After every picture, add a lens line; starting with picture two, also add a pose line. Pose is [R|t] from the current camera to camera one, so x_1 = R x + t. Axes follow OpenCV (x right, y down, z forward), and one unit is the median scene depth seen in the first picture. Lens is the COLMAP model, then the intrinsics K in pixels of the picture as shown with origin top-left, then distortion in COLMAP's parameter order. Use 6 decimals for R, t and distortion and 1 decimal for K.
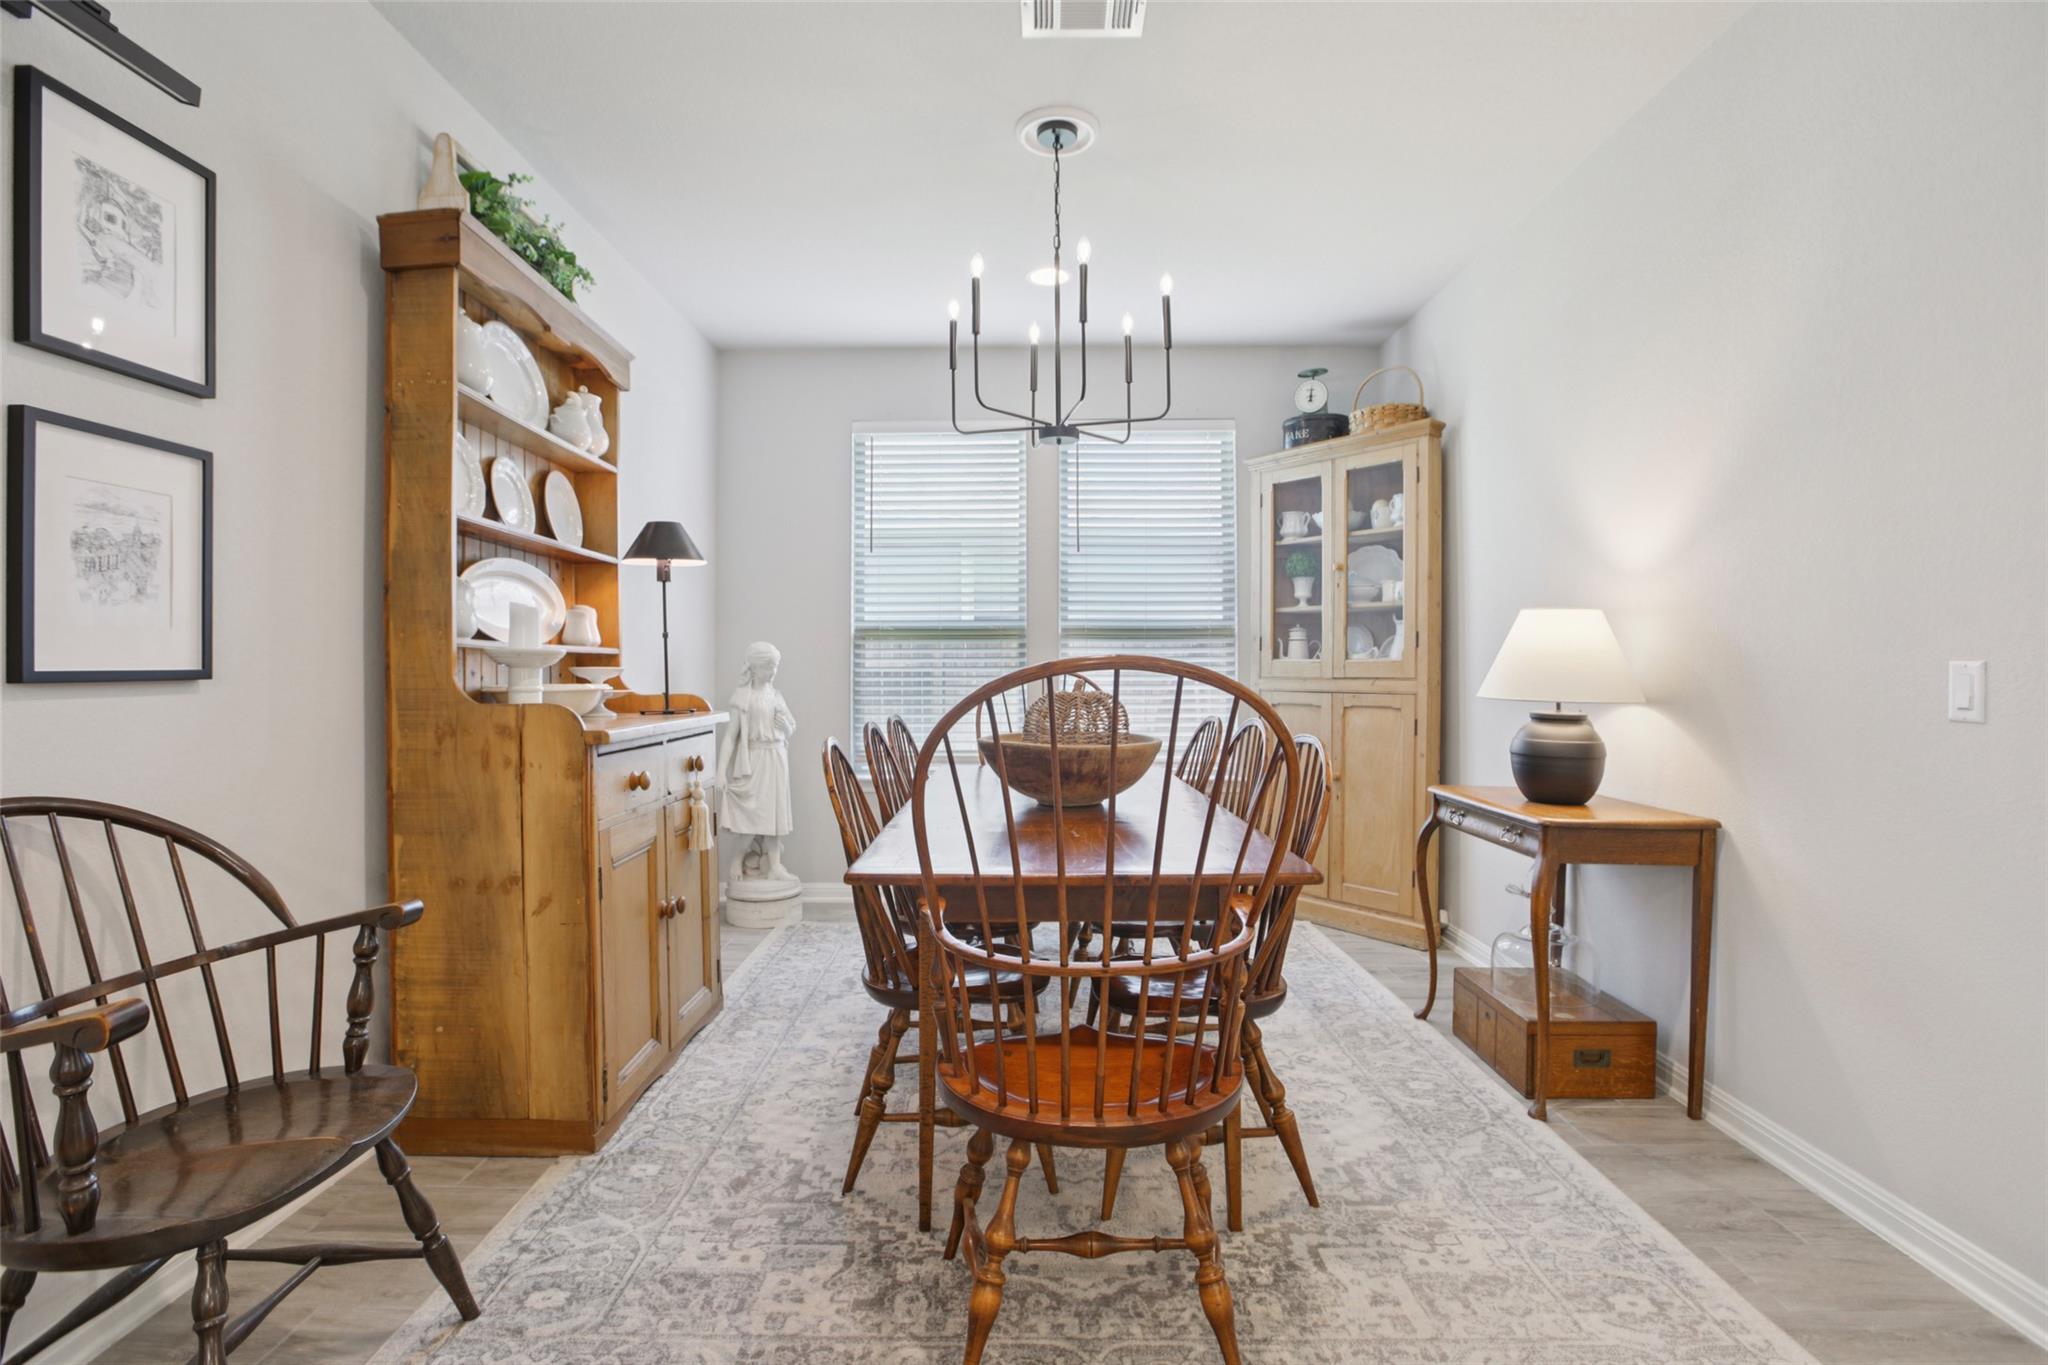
lens RADIAL K [[965.9, 0, 1008.0], [0, 965.9, 668.0], [0, 0, 1]] dist [-0.036350, 0.000077]
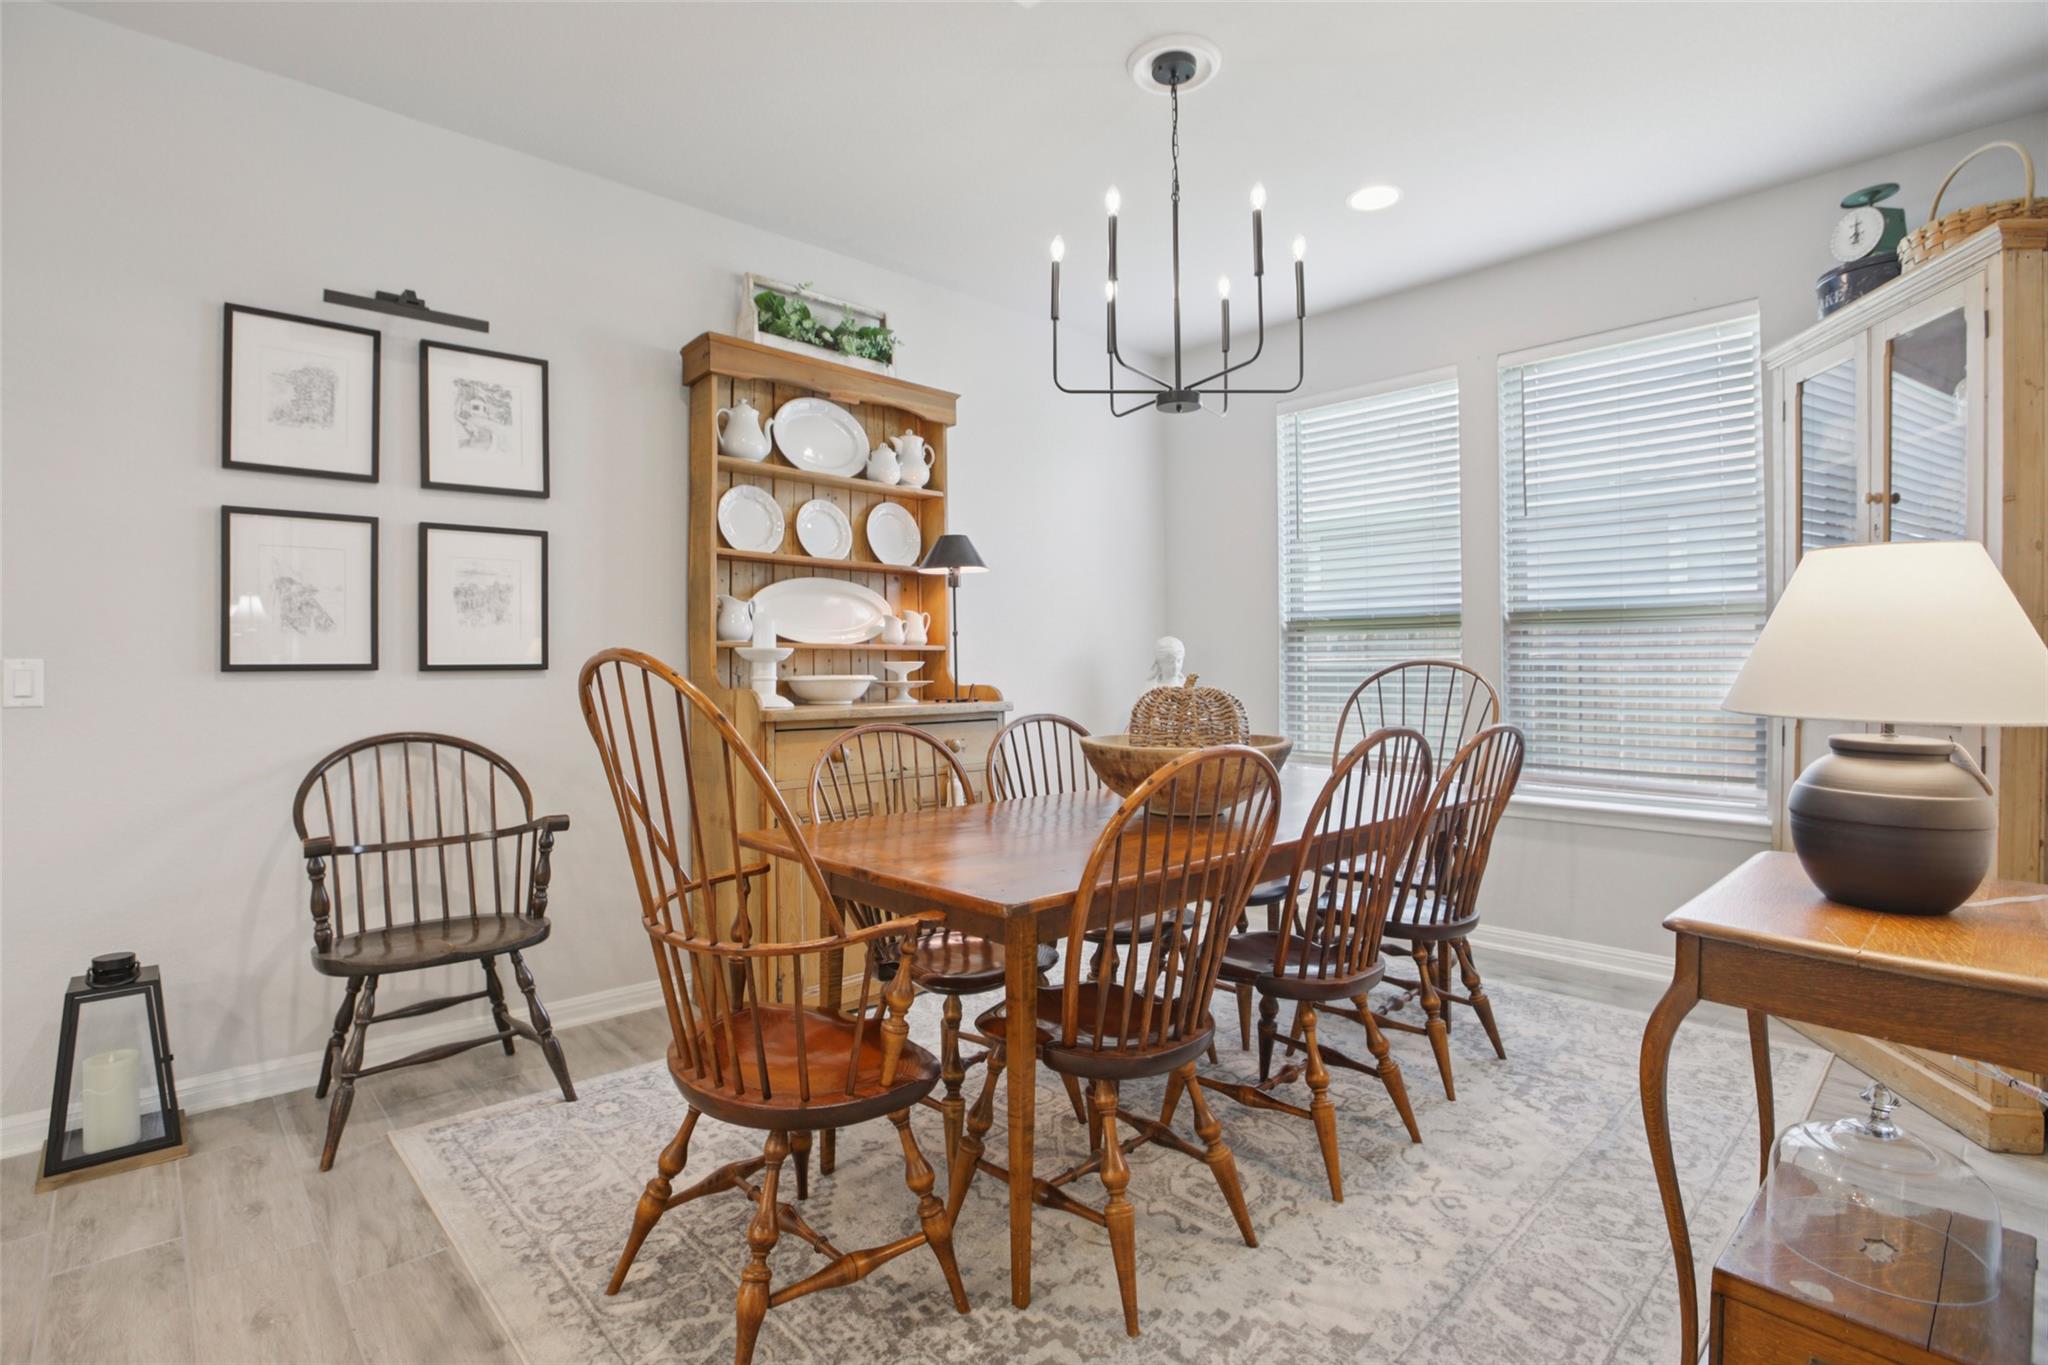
lens RADIAL K [[976.4, 0, 1011.3], [0, 976.4, 672.7], [0, 0, 1]] dist [-0.068673, 0.025185]
pose [[0.695838, 0.005443, -0.718178, 0.630821], [0.001362, 0.999959, 0.008898, 0.002576], [0.718198, -0.007170, 0.695802, 0.279613]]
